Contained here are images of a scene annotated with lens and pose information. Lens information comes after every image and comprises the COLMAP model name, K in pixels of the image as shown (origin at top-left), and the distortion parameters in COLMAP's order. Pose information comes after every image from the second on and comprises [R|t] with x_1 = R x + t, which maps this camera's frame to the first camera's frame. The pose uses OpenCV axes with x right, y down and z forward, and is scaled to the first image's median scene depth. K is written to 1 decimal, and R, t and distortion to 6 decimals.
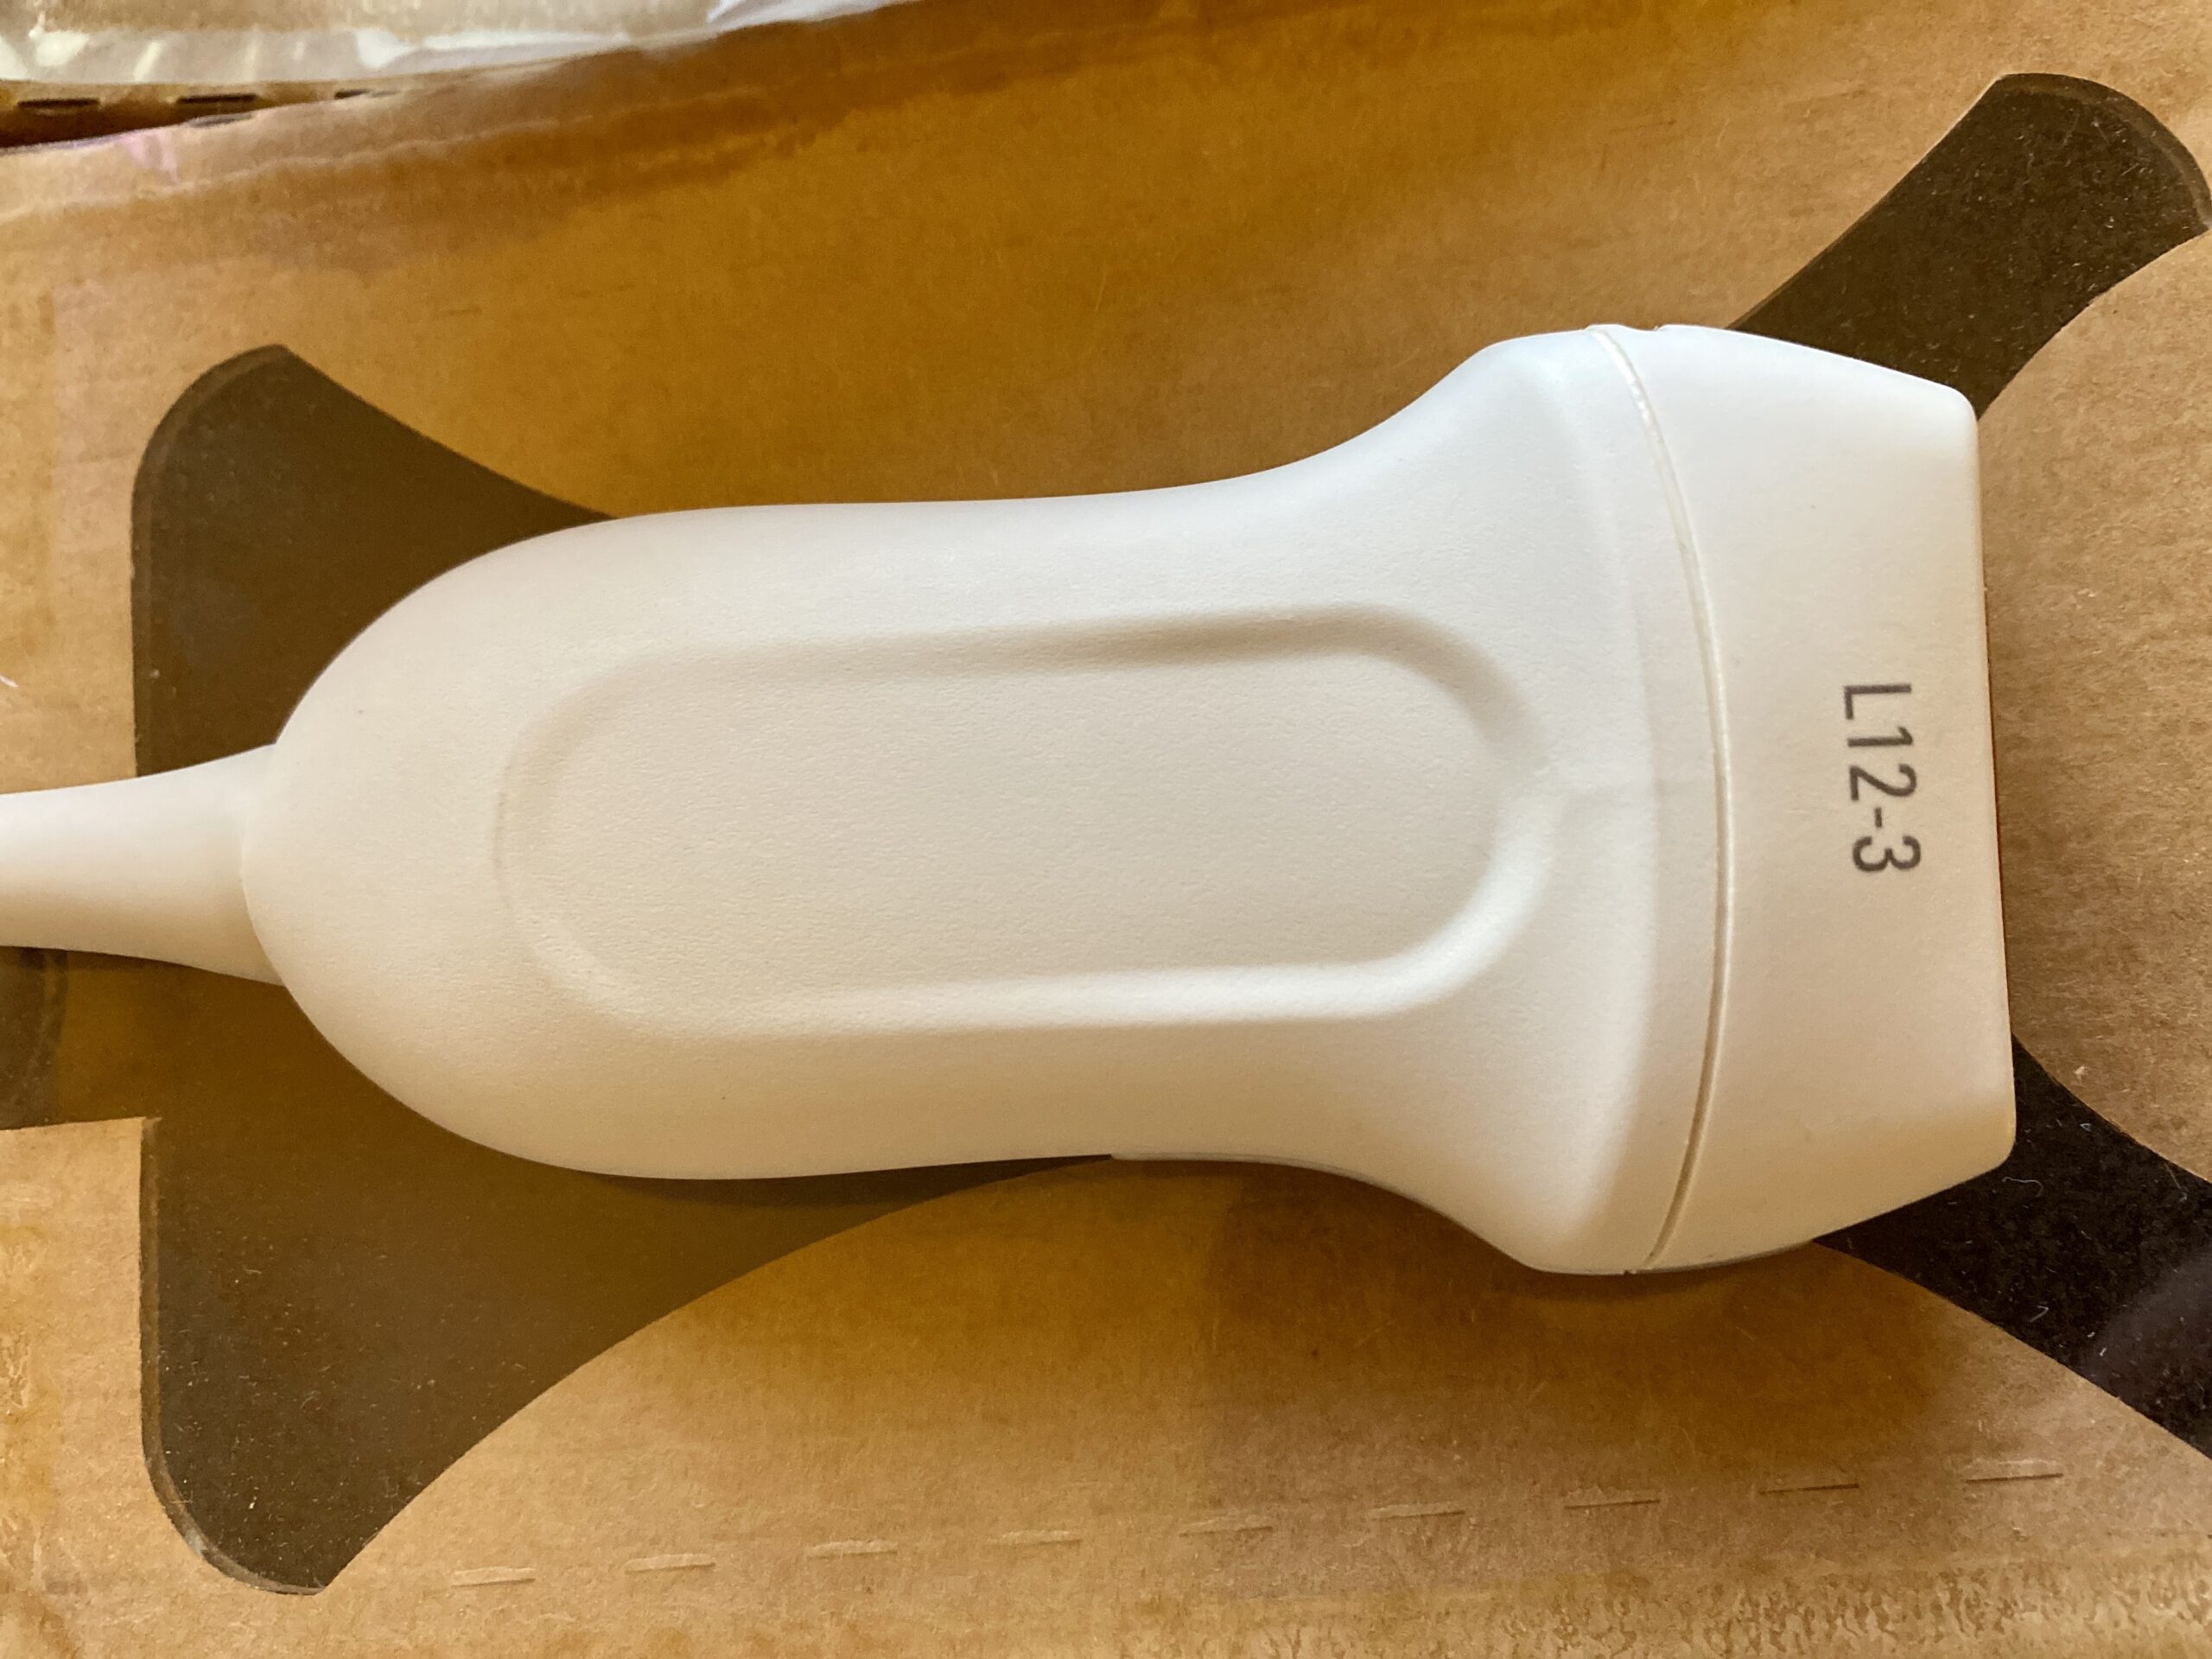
lens RADIAL K [[1703.7, 0, 1088.2], [0, 1703.7, 837.2], [0, 0, 1]] dist [-0.015234, 0.004871]
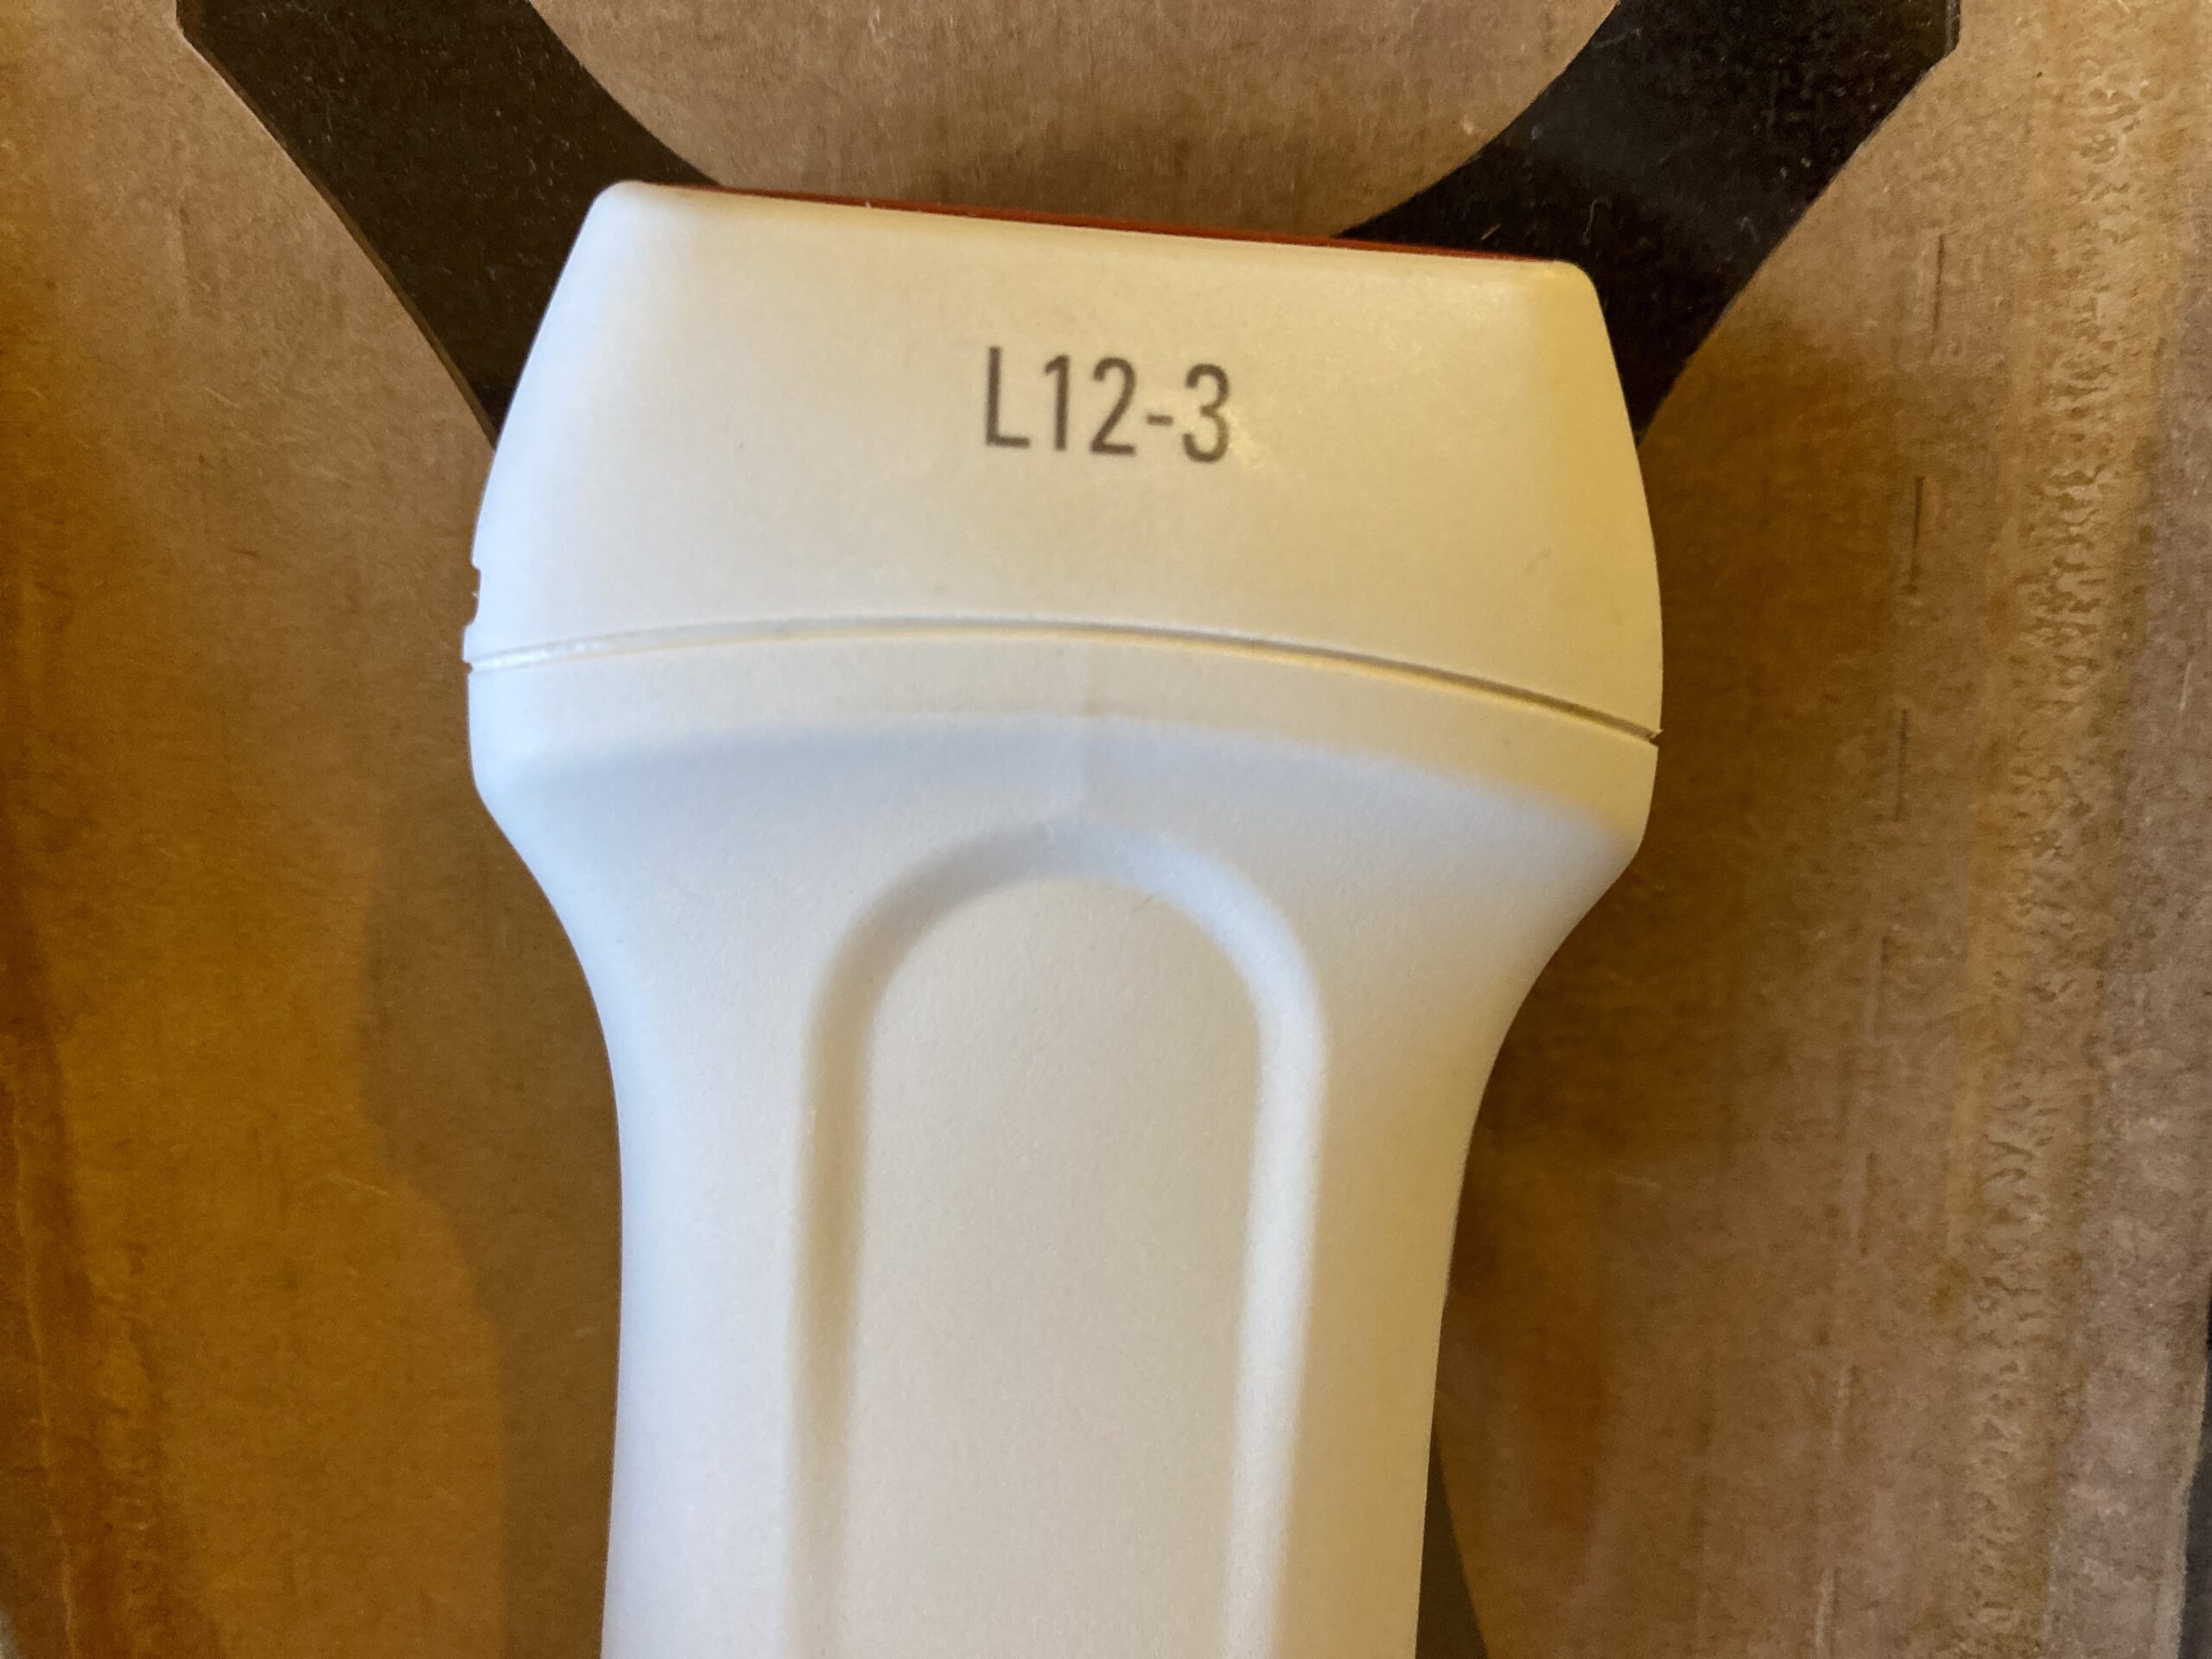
lens RADIAL K [[1703.7, 0, 1107.3], [0, 1703.7, 809.3], [0, 0, 1]] dist [-0.015234, 0.004871]
pose [[0.108508, -0.993673, -0.028978, 0.274942], [0.988832, 0.104892, 0.105874, -0.086930], [-0.102164, -0.040142, 0.993957, 0.203352]]
